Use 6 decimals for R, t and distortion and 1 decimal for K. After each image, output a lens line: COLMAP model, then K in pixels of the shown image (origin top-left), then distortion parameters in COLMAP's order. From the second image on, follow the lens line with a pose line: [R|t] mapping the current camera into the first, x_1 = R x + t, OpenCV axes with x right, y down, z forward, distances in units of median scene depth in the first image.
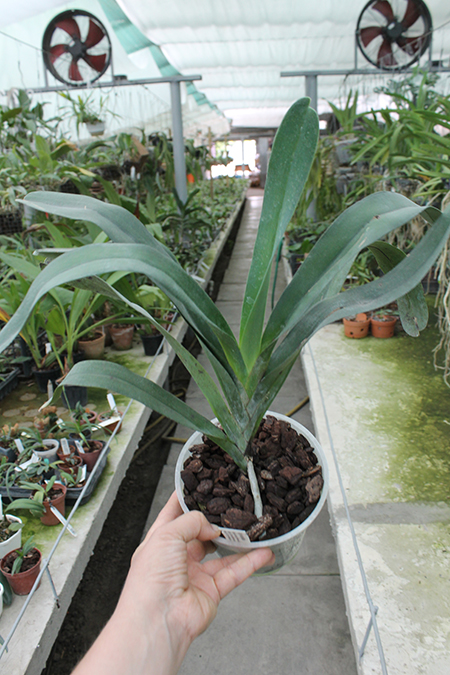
lens RADIAL K [[570.8, 0, 225.0], [0, 570.8, 337.5], [0, 0, 1]] dist [-0.163413, 0.150455]
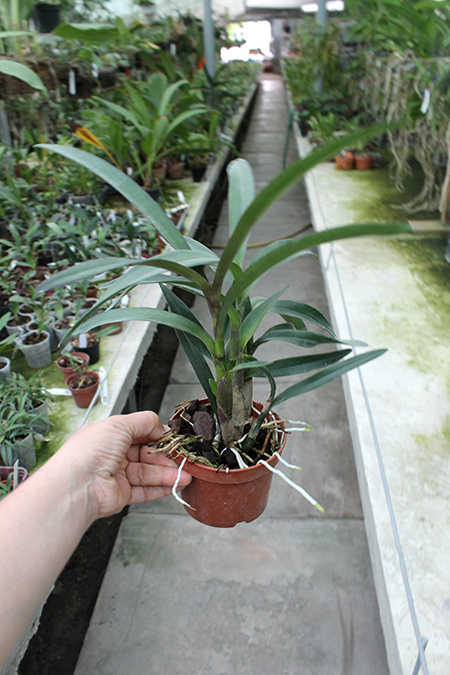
lens RADIAL K [[564.2, 0, 225.0], [0, 564.2, 337.5], [0, 0, 1]] dist [-0.169619, 0.159096]
pose [[0.999821, 0.013892, -0.012826, -0.029011], [-0.011229, 0.982043, 0.188320, 0.106719], [0.015212, -0.188143, 0.982024, -0.300731]]
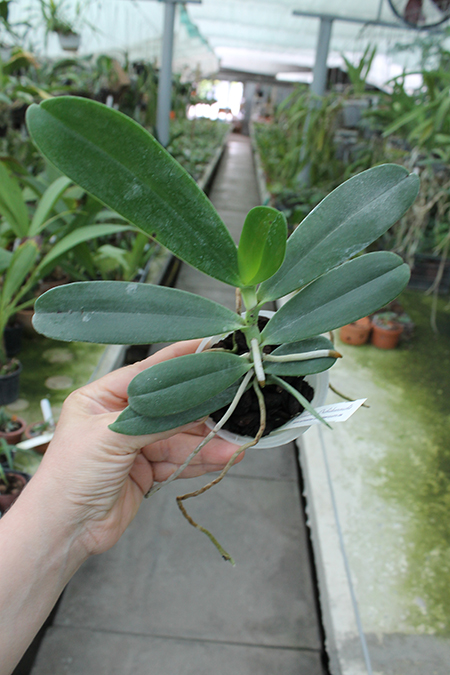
lens RADIAL K [[564.2, 0, 225.0], [0, 564.2, 337.5], [0, 0, 1]] dist [-0.169619, 0.159096]
pose [[0.989872, 0.115760, 0.082177, -0.018197], [-0.123430, 0.987760, 0.095364, -0.045049], [-0.070132, -0.104541, 0.992045, 0.130636]]
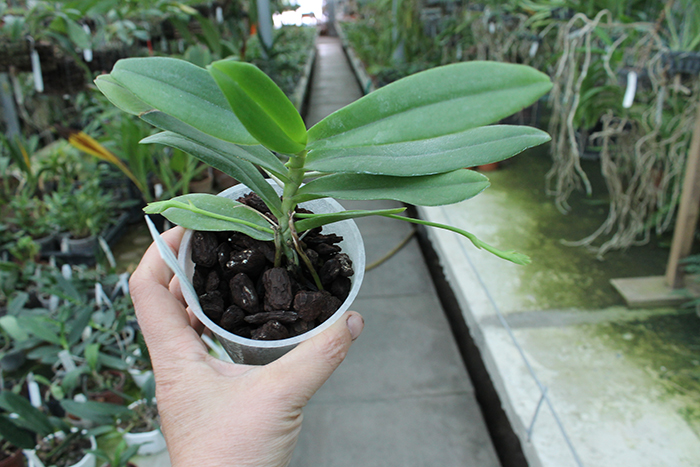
lens RADIAL K [[585.1, 0, 350.0], [0, 585.1, 233.5], [0, 0, 1]] dist [-0.169619, 0.159096]
pose [[0.994666, -0.037940, 0.095918, -0.051538], [0.031198, 0.997000, 0.070839, 0.021677], [-0.098318, -0.067469, 0.992865, -0.018352]]
